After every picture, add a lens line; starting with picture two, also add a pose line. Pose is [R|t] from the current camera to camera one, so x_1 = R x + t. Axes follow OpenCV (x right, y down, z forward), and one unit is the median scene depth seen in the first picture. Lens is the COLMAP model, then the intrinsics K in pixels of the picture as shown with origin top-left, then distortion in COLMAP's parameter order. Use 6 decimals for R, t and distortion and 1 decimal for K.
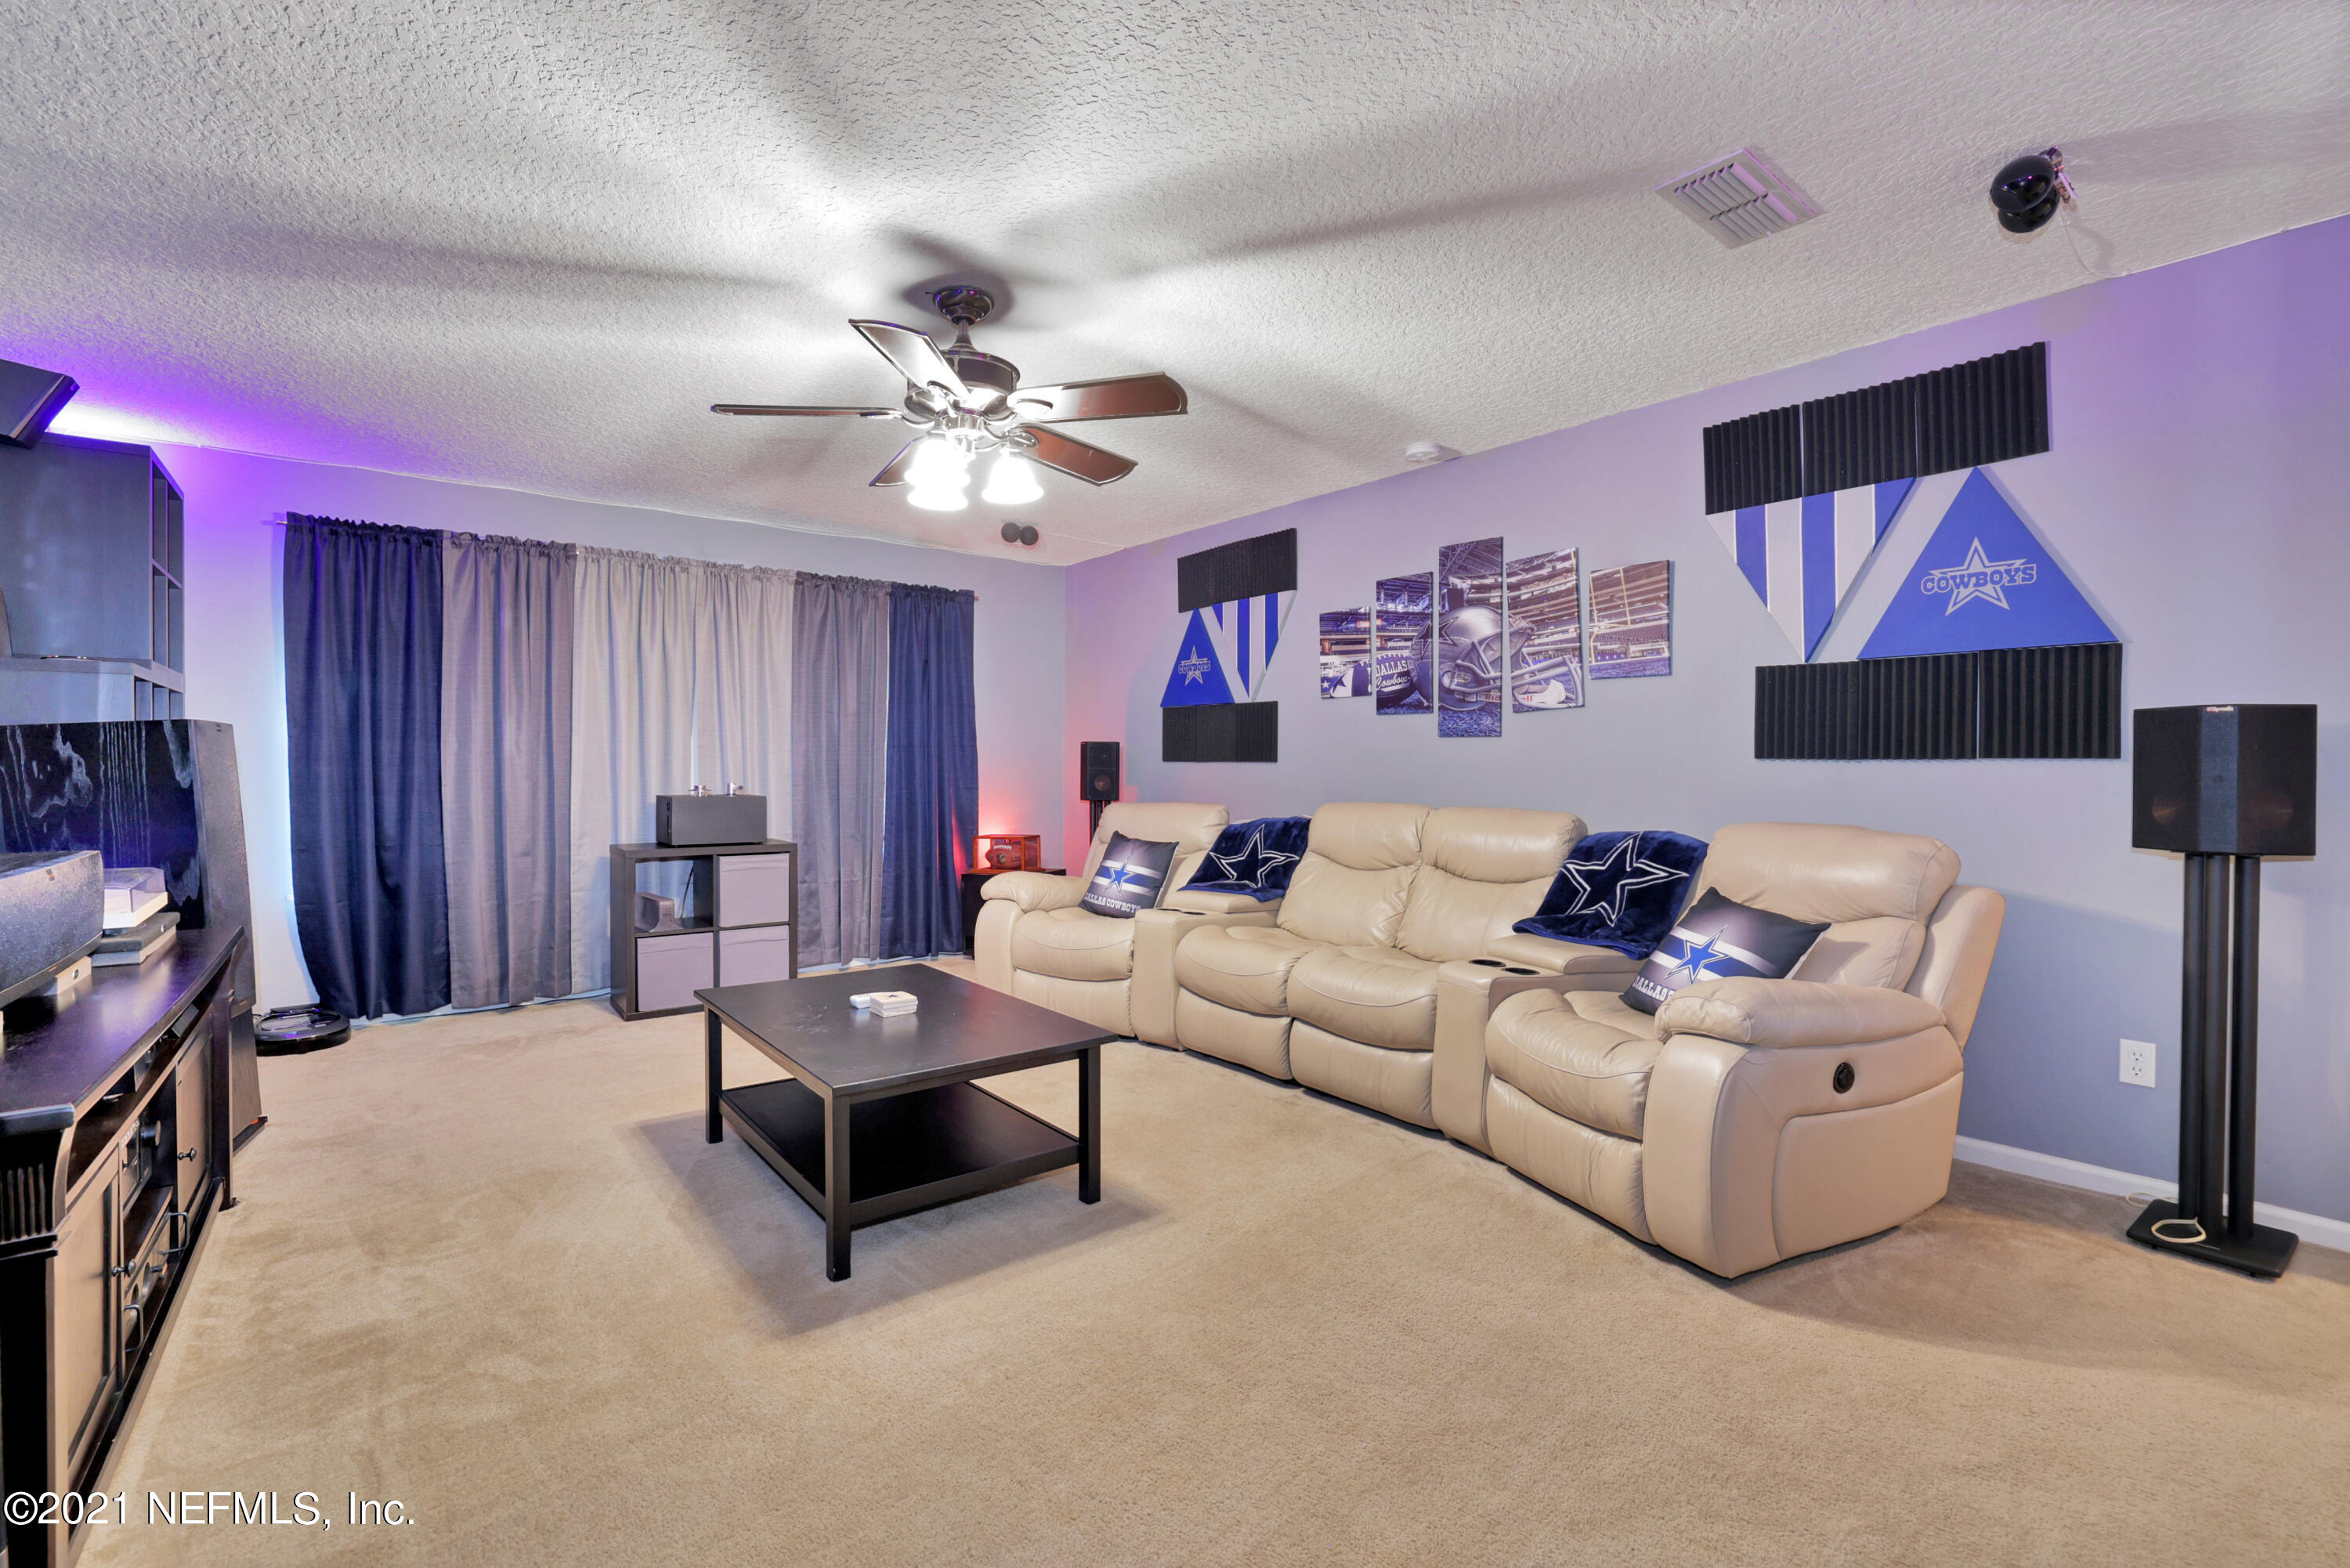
lens RADIAL K [[1026.0, 0, 1164.2], [0, 1026.0, 771.3], [0, 0, 1]] dist [-0.021849, 0.001248]
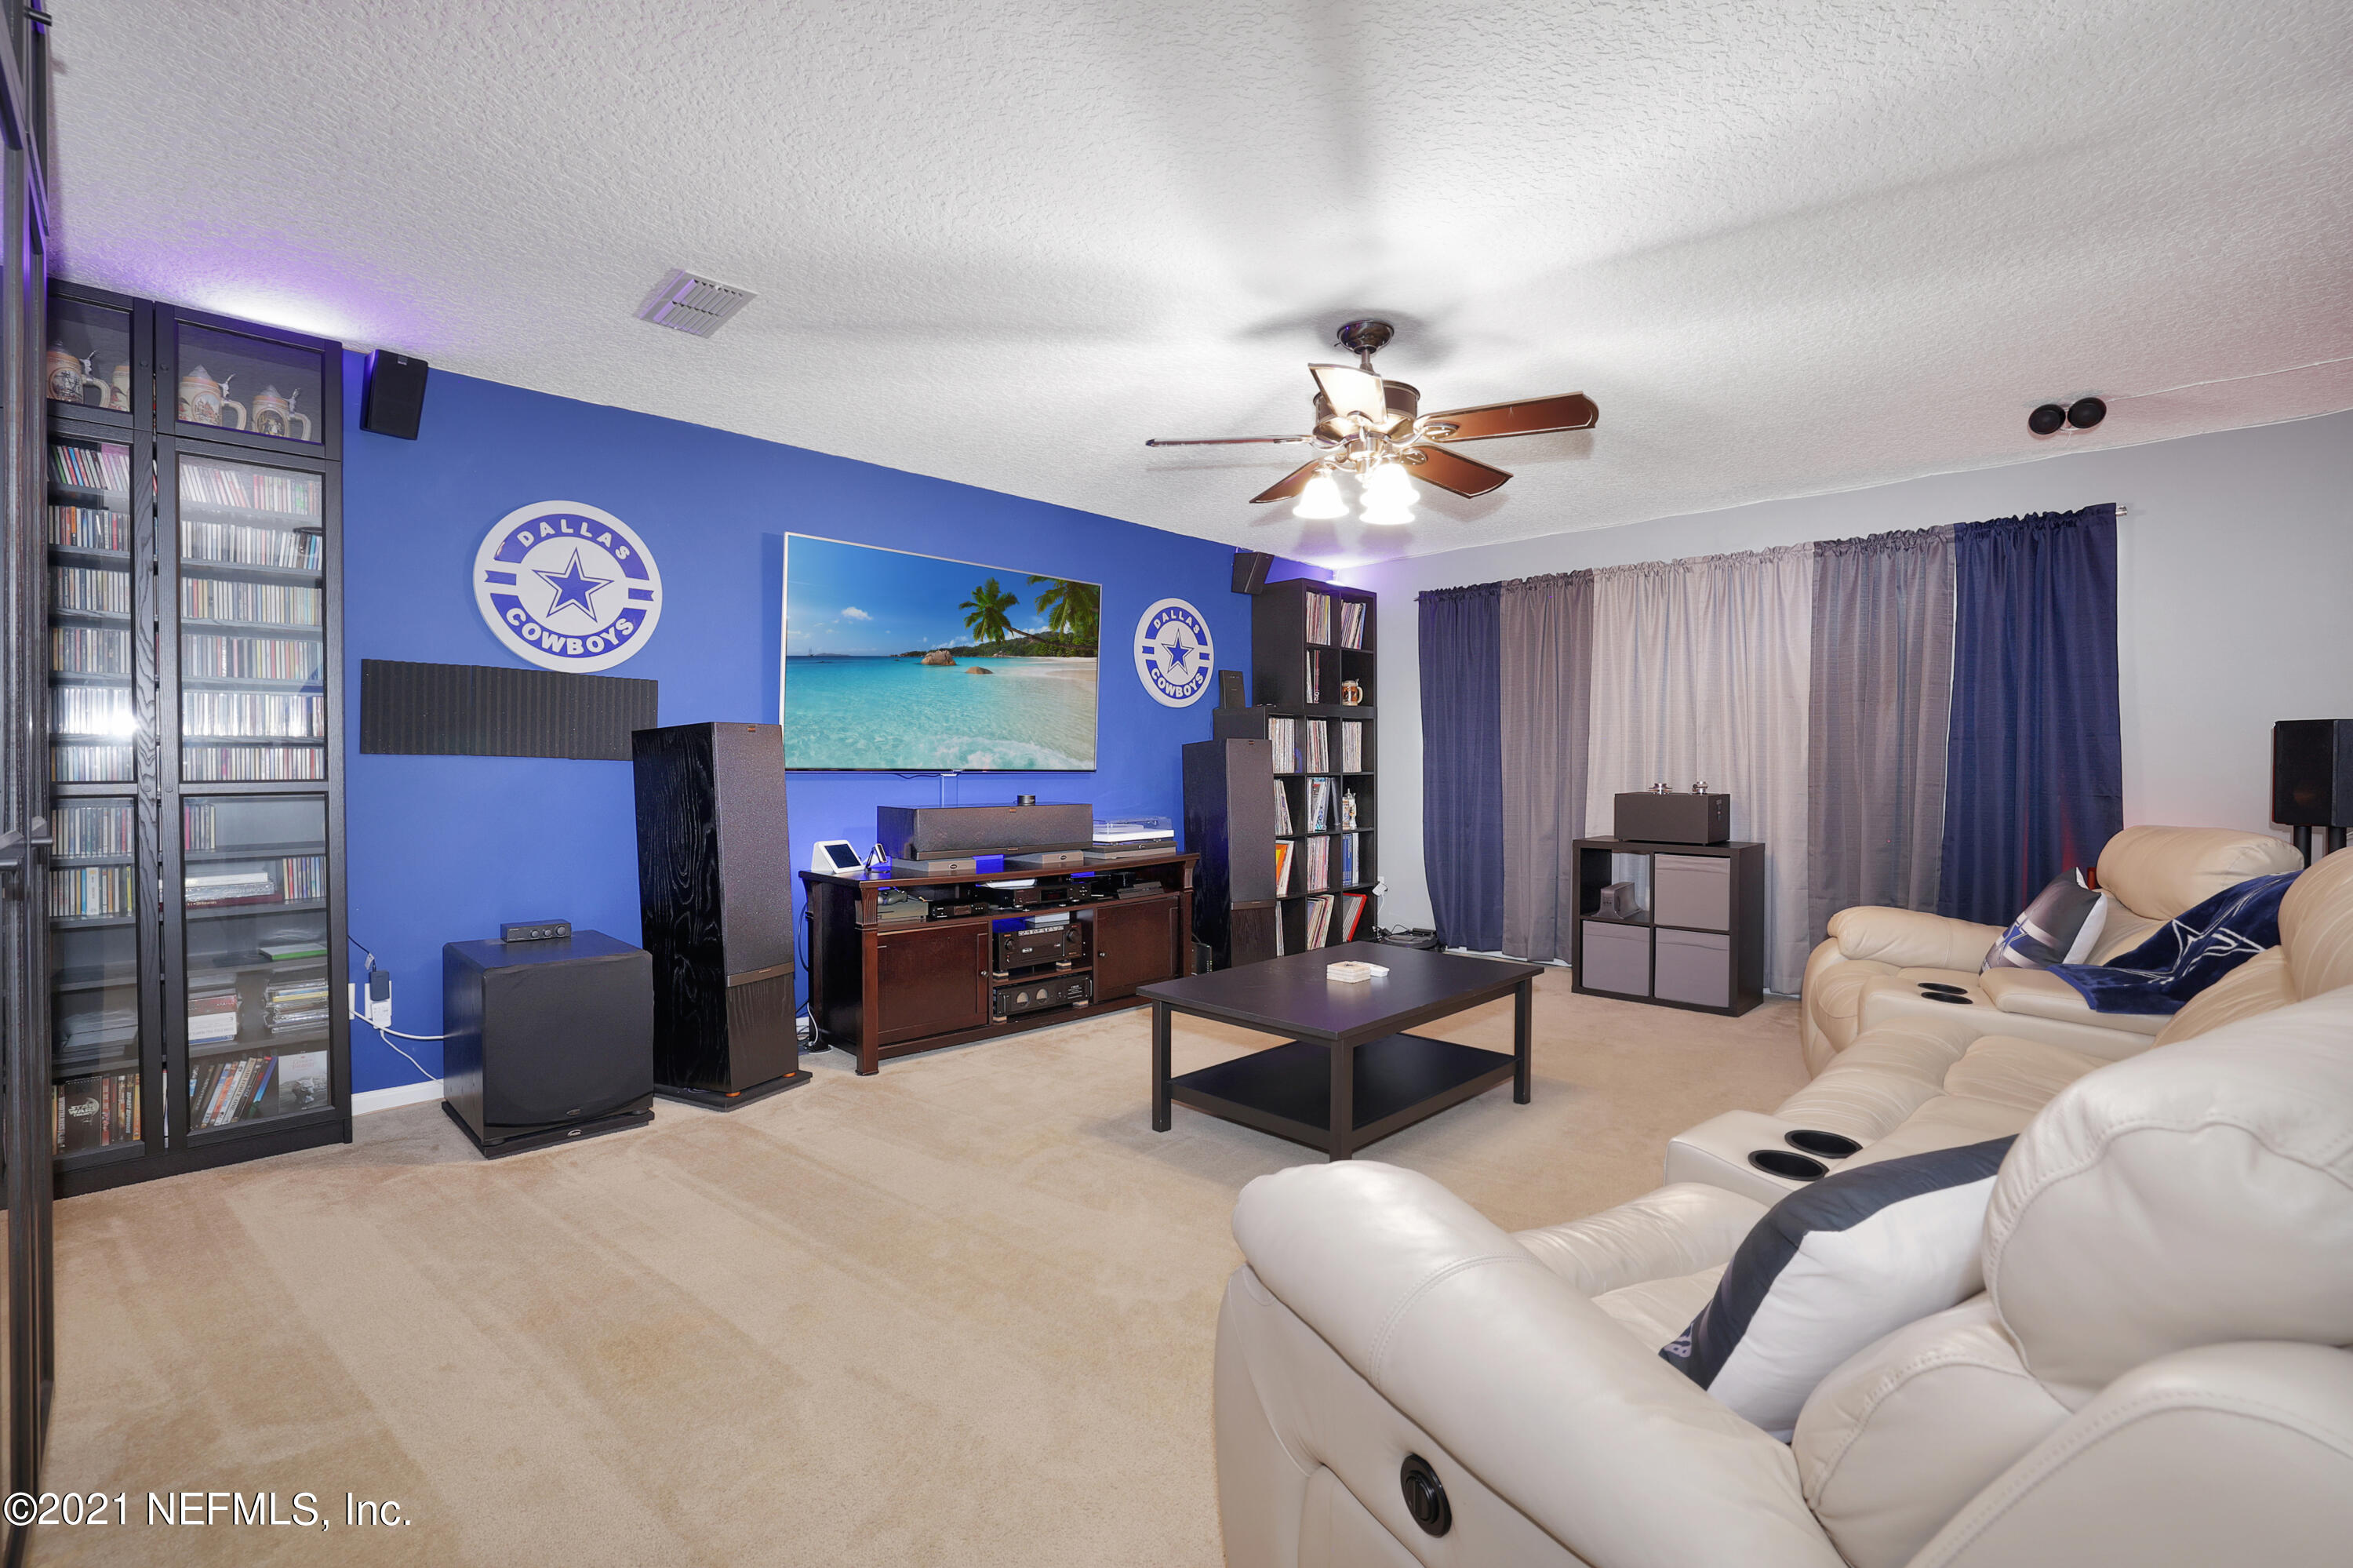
lens RADIAL K [[1027.5, 0, 1165.7], [0, 1027.5, 771.3], [0, 0, 1]] dist [-0.021849, 0.001248]
pose [[0.120710, 0.009467, -0.992643, 0.499407], [-0.007282, 0.999936, 0.008651, -0.002896], [0.992661, 0.006185, 0.120771, 0.388610]]
